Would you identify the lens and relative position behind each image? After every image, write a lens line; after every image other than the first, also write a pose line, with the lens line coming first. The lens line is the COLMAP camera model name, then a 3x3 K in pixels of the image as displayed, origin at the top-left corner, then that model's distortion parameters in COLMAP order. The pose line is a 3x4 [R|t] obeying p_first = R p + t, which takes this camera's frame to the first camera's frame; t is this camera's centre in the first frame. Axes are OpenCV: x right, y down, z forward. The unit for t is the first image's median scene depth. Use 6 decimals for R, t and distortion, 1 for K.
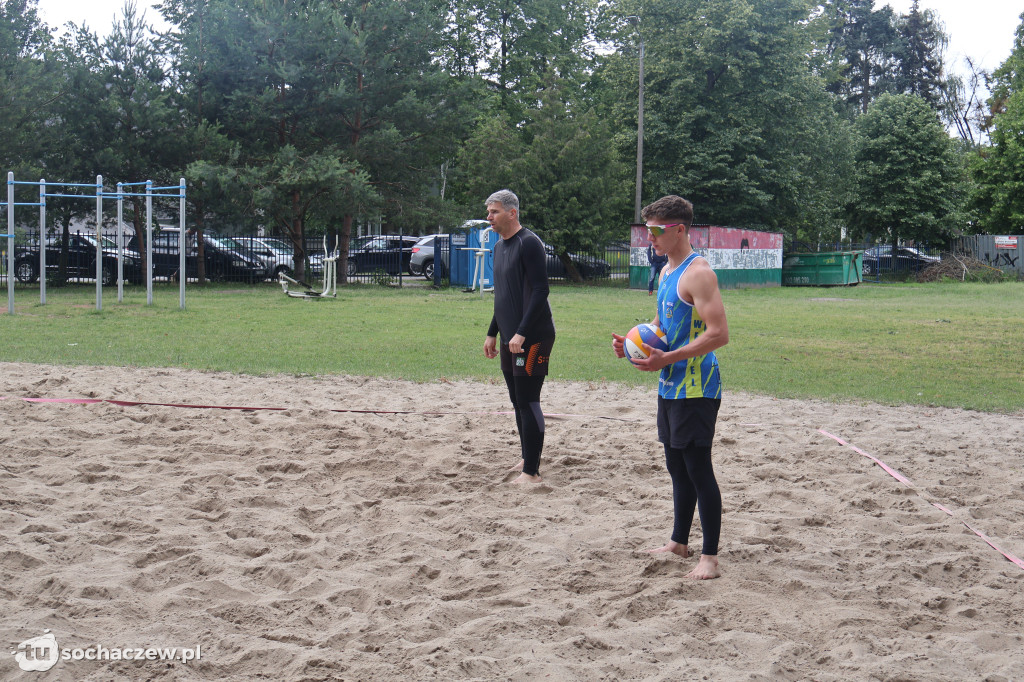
lens RADIAL K [[1388.1, 0, 513.9], [0, 1388.1, 343.3], [0, 0, 1]] dist [0.021938, -0.050999]
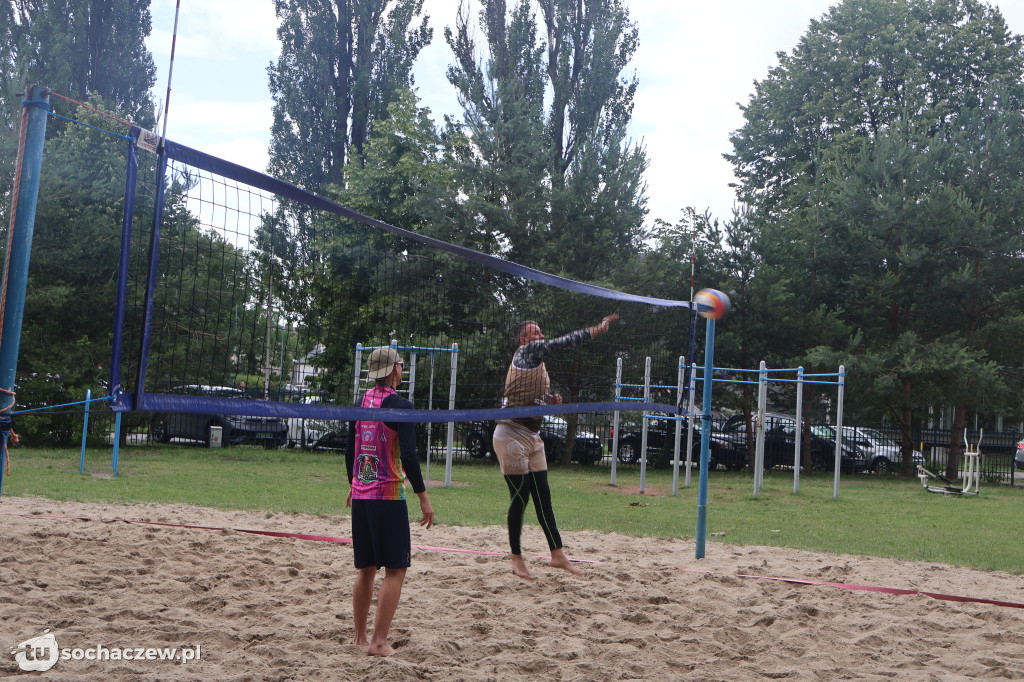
lens RADIAL K [[1472.8, 0, 513.3], [0, 1472.8, 339.6], [0, 0, 1]] dist [0.014191, -0.010429]
pose [[0.938213, 0.016725, -0.345654, -0.052679], [-0.062360, 0.990651, -0.121330, 0.001986], [0.340393, 0.135388, 0.930485, -0.026638]]
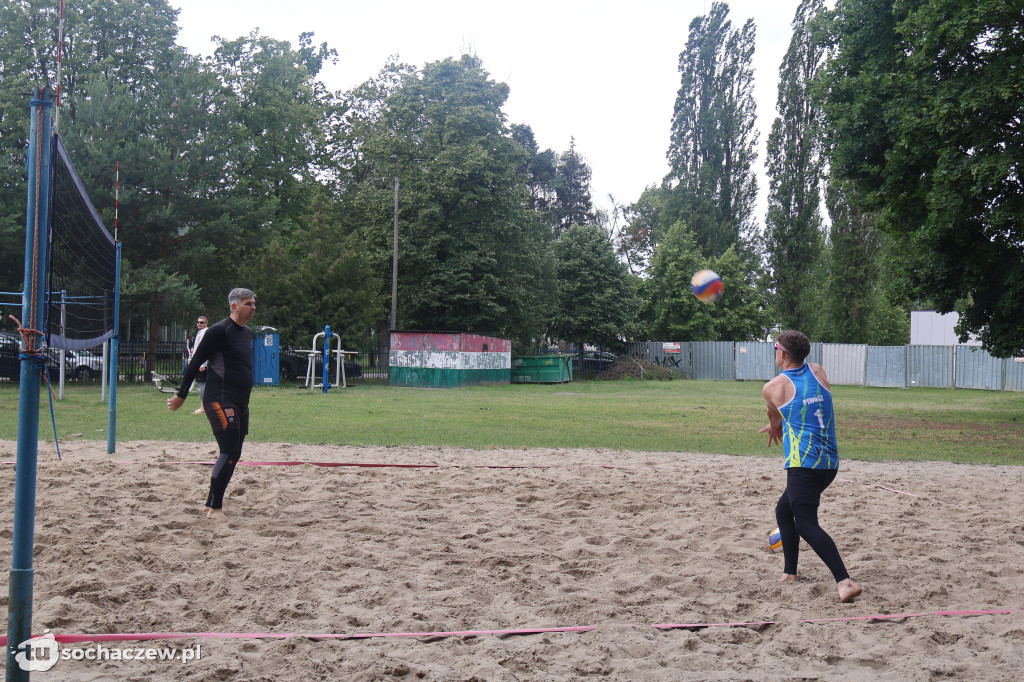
lens RADIAL K [[1287.3, 0, 507.8], [0, 1287.3, 339.6], [0, 0, 1]] dist [-0.000104, -0.015771]
pose [[0.962508, 0.005007, 0.271206, -0.112944], [0.016176, 0.996991, -0.075813, 0.005038], [-0.270770, 0.077358, 0.959531, -0.062214]]
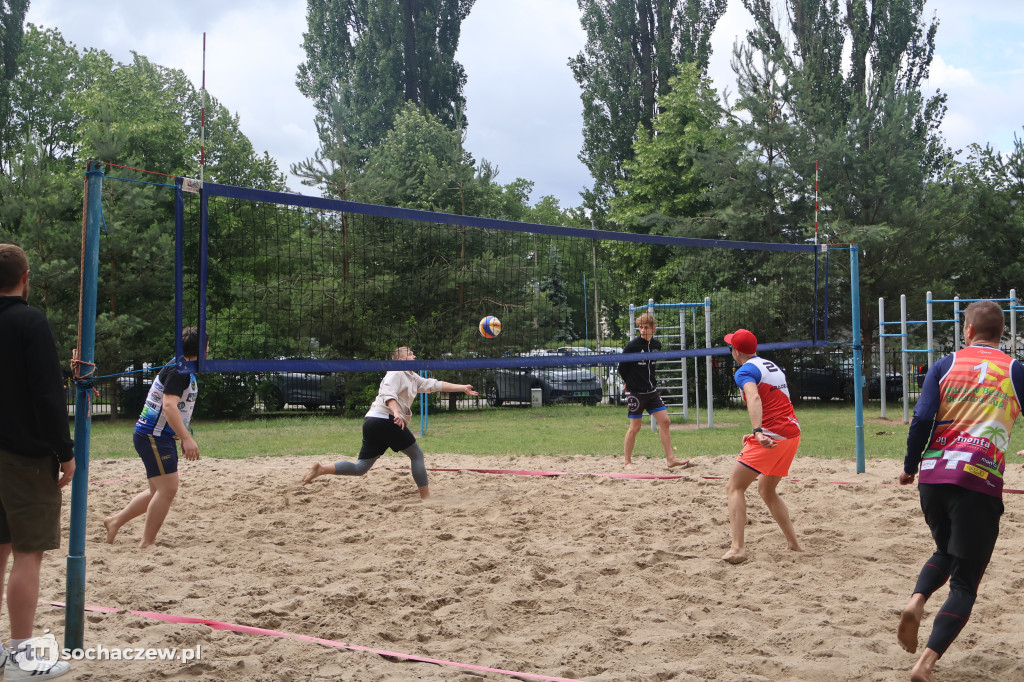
lens RADIAL K [[1424.8, 0, 514.2], [0, 1424.8, 342.5], [0, 0, 1]] dist [0.013067, -0.033981]
pose [[0.817139, -0.039642, -0.575076, 0.004880], [-0.009855, 0.996526, -0.082697, 0.005332], [0.576356, 0.073243, 0.813910, -0.040949]]
